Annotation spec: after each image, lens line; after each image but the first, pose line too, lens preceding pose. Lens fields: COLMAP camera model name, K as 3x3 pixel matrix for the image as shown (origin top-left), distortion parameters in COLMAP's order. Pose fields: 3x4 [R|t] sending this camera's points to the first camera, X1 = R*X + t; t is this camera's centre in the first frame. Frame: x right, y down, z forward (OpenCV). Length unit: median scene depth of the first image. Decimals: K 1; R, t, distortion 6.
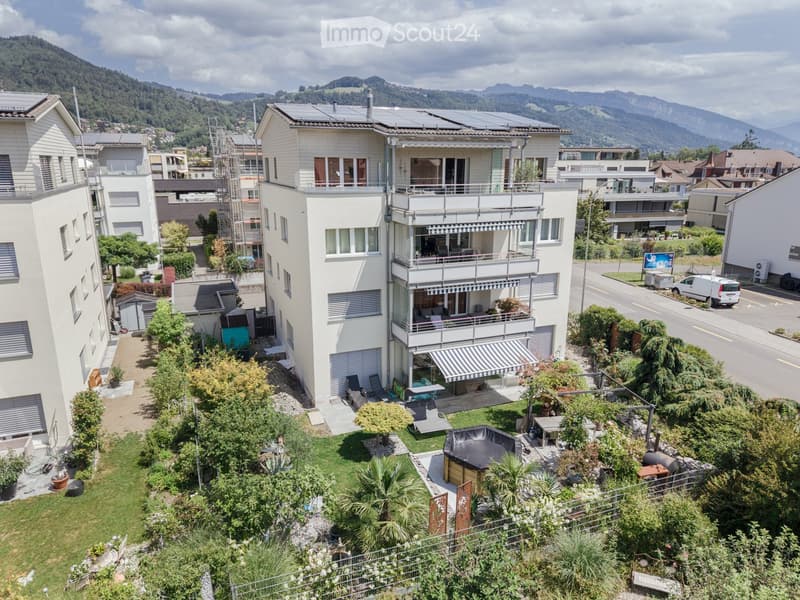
lens RADIAL K [[537.7, 0, 400.0], [0, 537.7, 300.0], [0, 0, 1]] dist [0.010508, -0.002723]
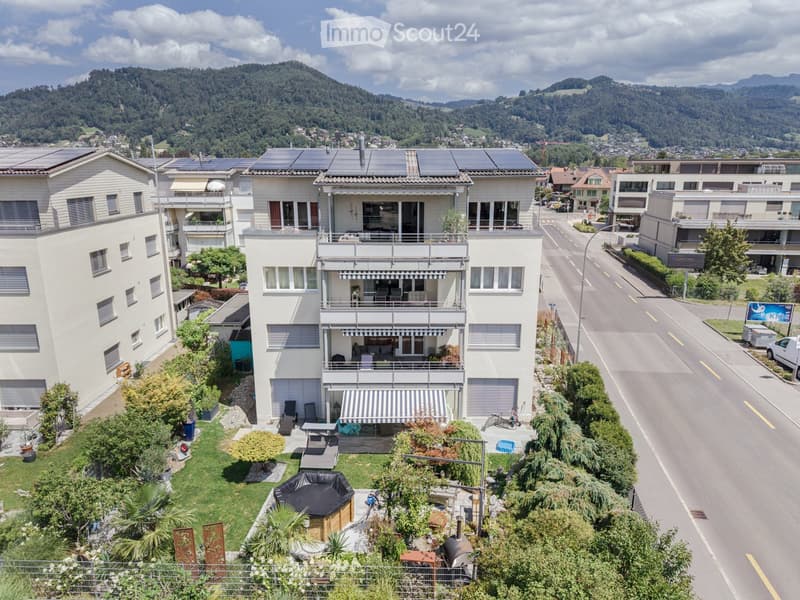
lens RADIAL K [[537.7, 0, 400.0], [0, 537.7, 300.0], [0, 0, 1]] dist [0.010508, -0.002723]
pose [[0.927857, 0.088987, -0.362164, 0.155677], [-0.091781, 0.995734, 0.009521, -0.029227], [0.361466, 0.024406, 0.932066, 0.018851]]
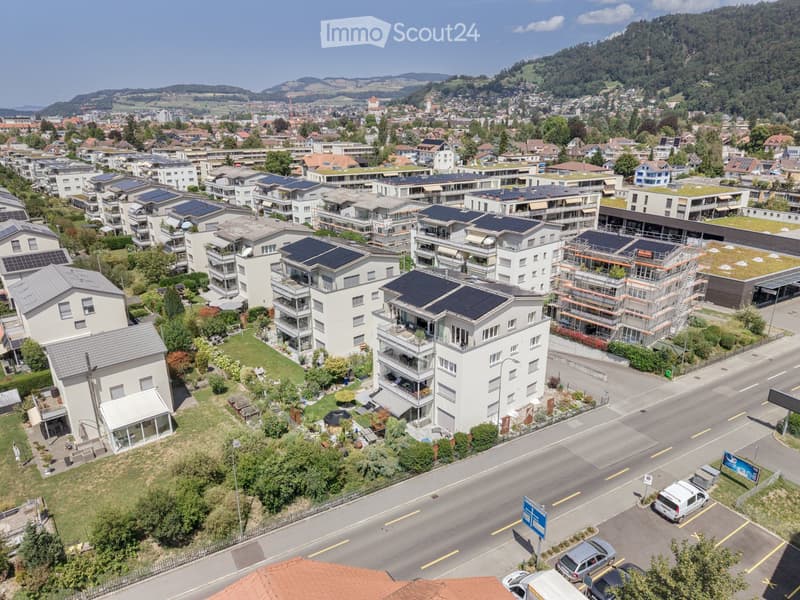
lens RADIAL K [[537.7, 0, 400.0], [0, 537.7, 300.0], [0, 0, 1]] dist [0.010508, -0.002723]
pose [[0.317042, 0.308648, -0.896783, 0.651498], [-0.234539, 0.941710, 0.241194, -0.271747], [0.918954, 0.133862, 0.370952, 0.031482]]
